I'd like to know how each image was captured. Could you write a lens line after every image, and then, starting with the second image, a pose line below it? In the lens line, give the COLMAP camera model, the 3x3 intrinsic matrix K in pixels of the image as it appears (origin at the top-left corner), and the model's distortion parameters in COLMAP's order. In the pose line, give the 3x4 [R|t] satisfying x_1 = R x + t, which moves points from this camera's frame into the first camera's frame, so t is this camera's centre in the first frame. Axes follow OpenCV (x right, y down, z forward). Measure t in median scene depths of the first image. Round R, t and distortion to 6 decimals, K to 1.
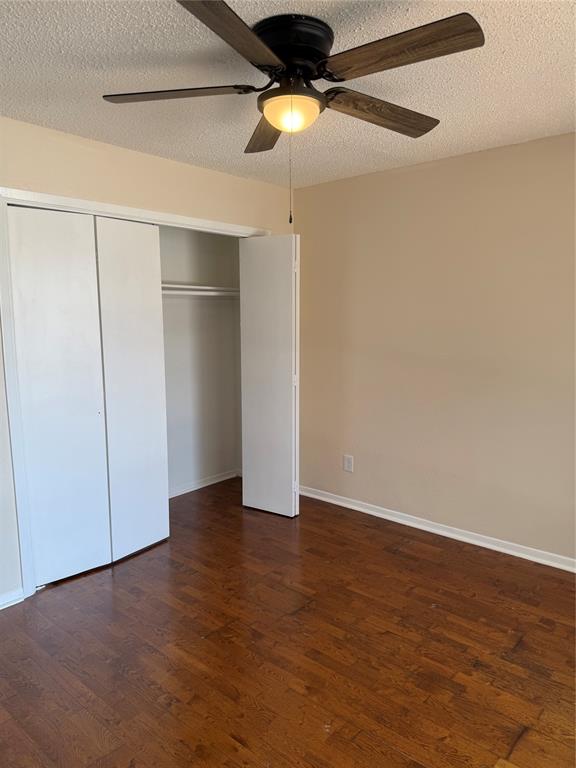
lens RADIAL K [[546.3, 0, 267.4], [0, 546.3, 383.6], [0, 0, 1]] dist [0.057131, -0.077137]
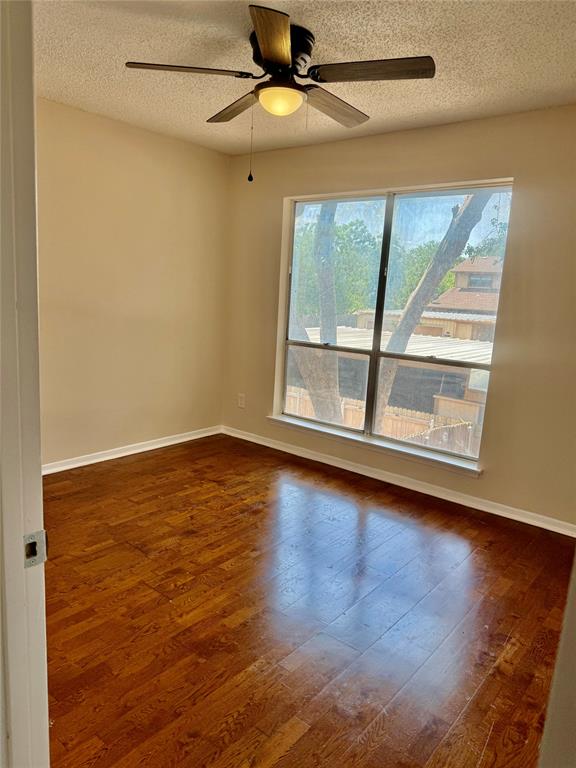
lens RADIAL K [[546.3, 0, 267.4], [0, 546.3, 383.6], [0, 0, 1]] dist [0.057131, -0.077137]
pose [[-0.027871, -0.173727, 0.984399, -0.976656], [0.078654, 0.981348, 0.175415, -0.069006], [-0.996512, 0.082316, -0.013687, 0.785159]]
